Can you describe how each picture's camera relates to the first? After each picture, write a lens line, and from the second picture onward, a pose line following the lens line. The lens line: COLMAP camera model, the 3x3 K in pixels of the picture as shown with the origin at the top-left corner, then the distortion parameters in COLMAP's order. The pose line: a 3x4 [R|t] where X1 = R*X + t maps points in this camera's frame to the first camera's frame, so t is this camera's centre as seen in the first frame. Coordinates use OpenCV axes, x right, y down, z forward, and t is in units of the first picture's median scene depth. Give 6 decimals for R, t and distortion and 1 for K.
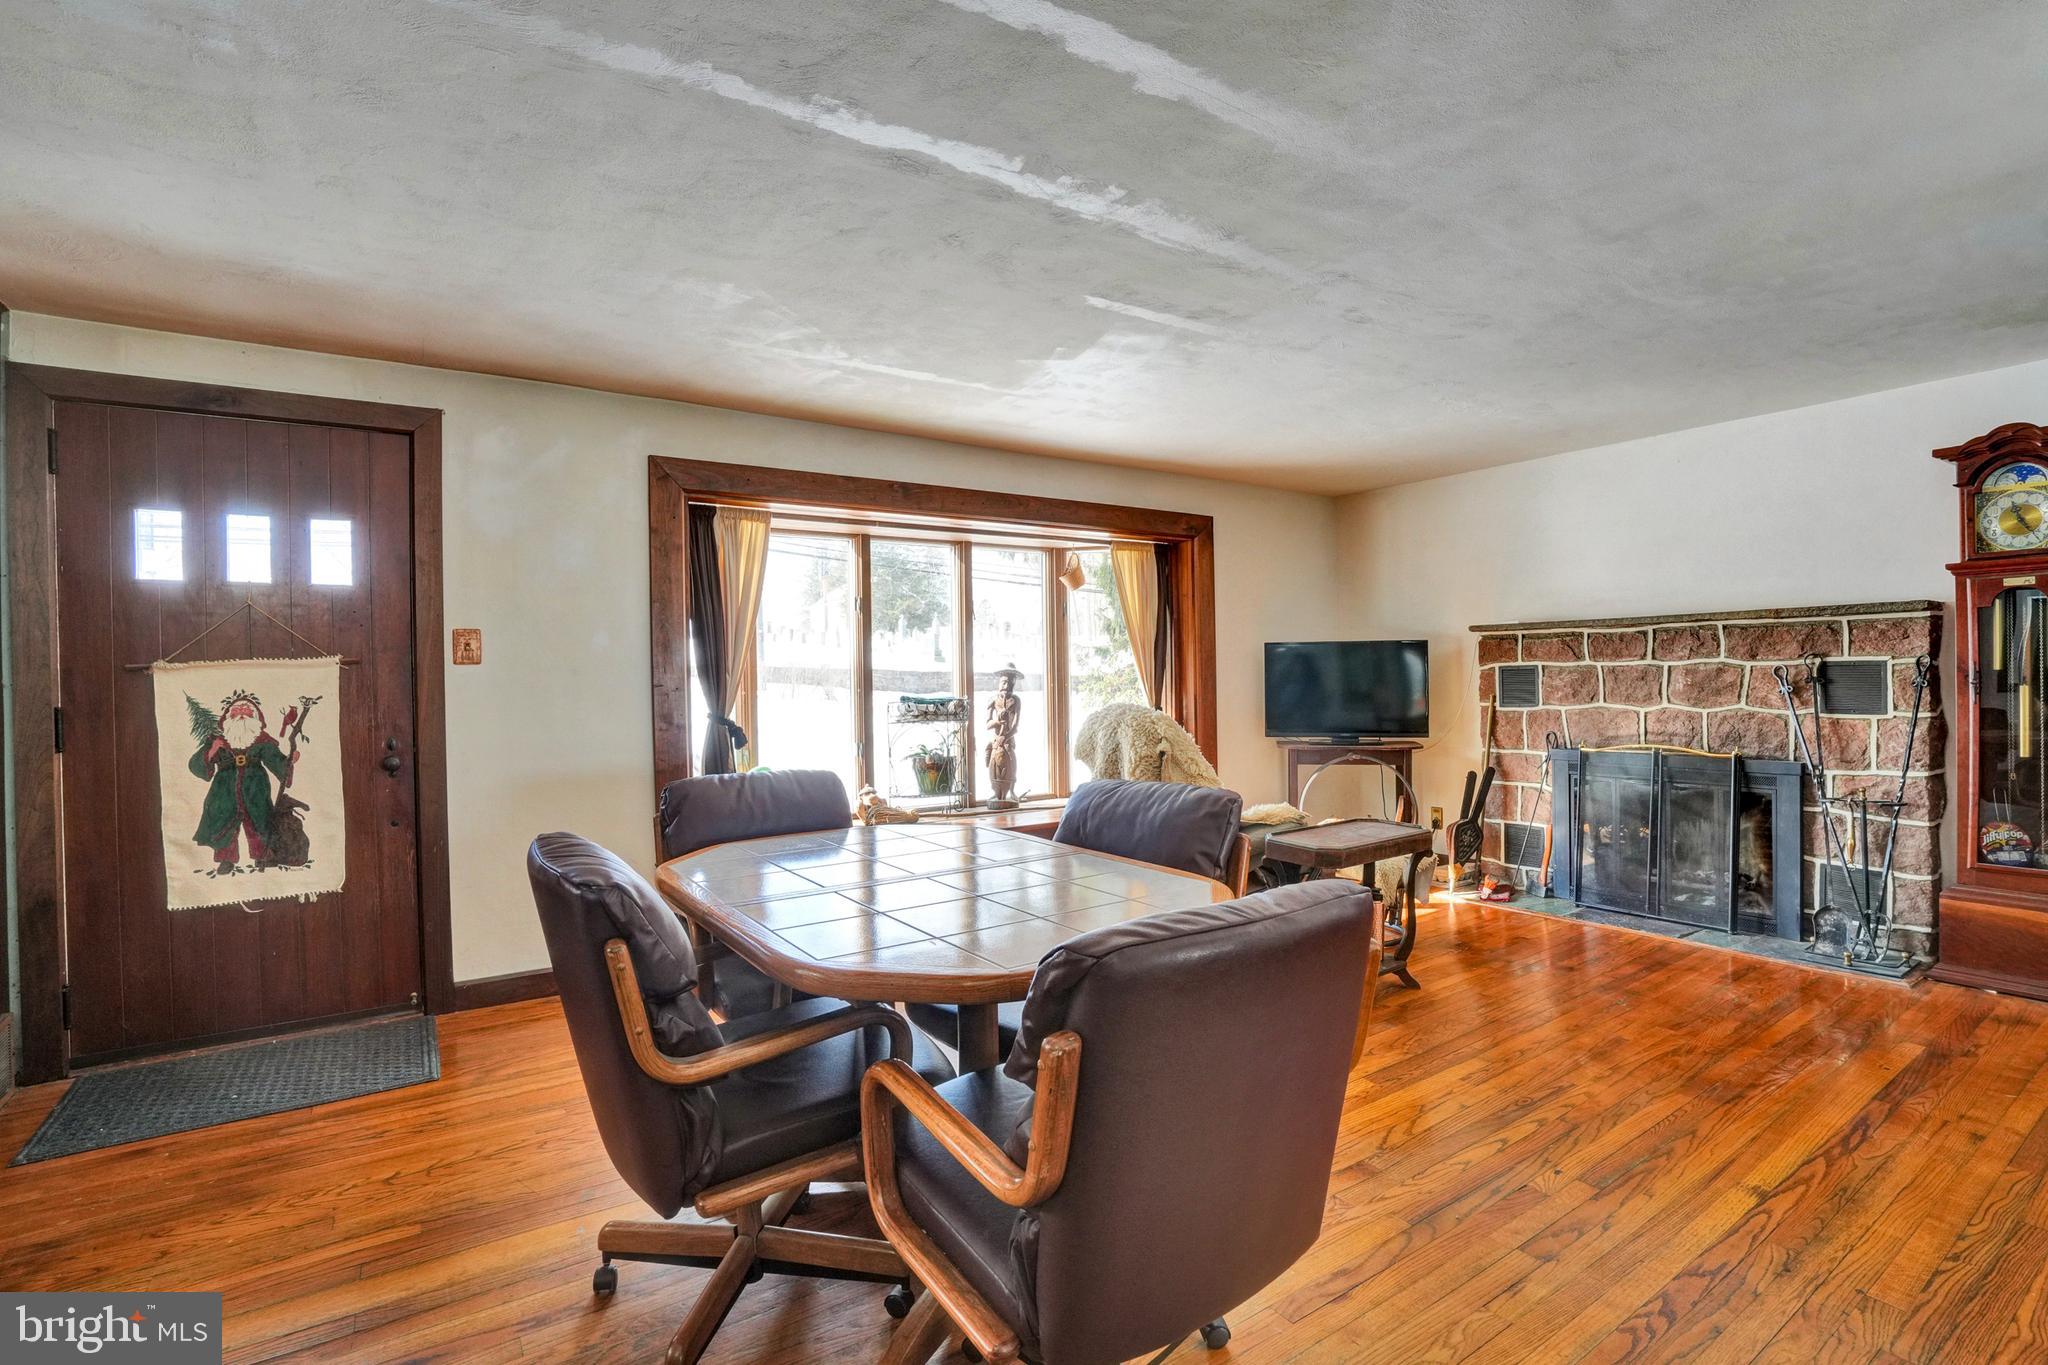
lens RADIAL K [[950.9, 0, 1013.4], [0, 950.9, 675.6], [0, 0, 1]] dist [-0.029274, 0.004716]
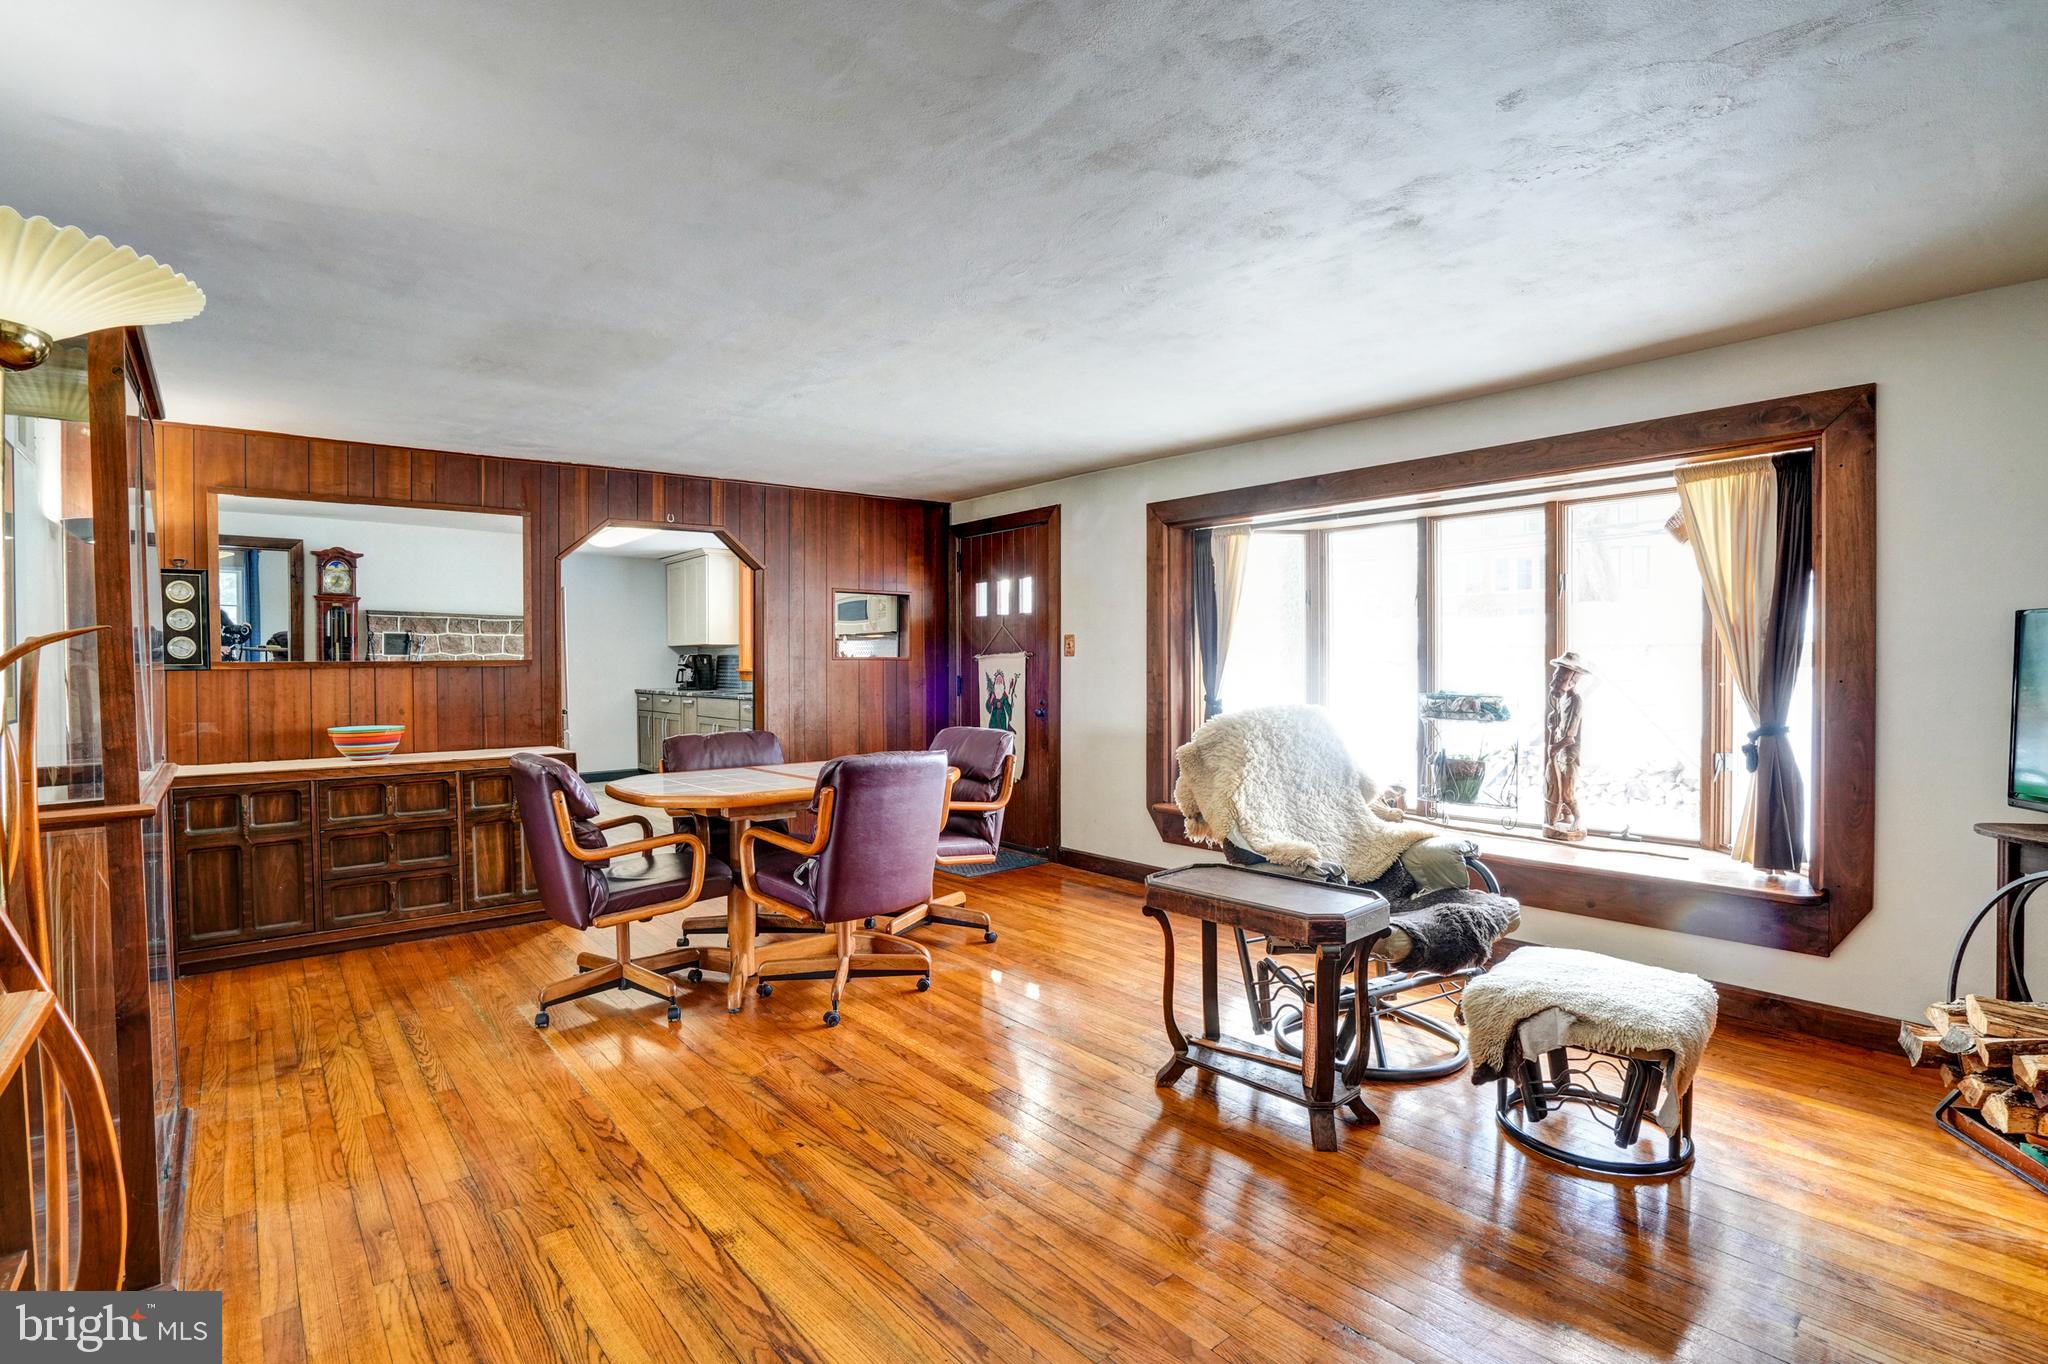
lens RADIAL K [[950.9, 0, 1017.4], [0, 950.9, 684.7], [0, 0, 1]] dist [-0.029274, 0.004716]
pose [[0.125263, 0.034320, -0.991530, 1.318097], [-0.004607, 0.999411, 0.034011, -0.023289], [0.992113, 0.000308, 0.125348, 0.877468]]
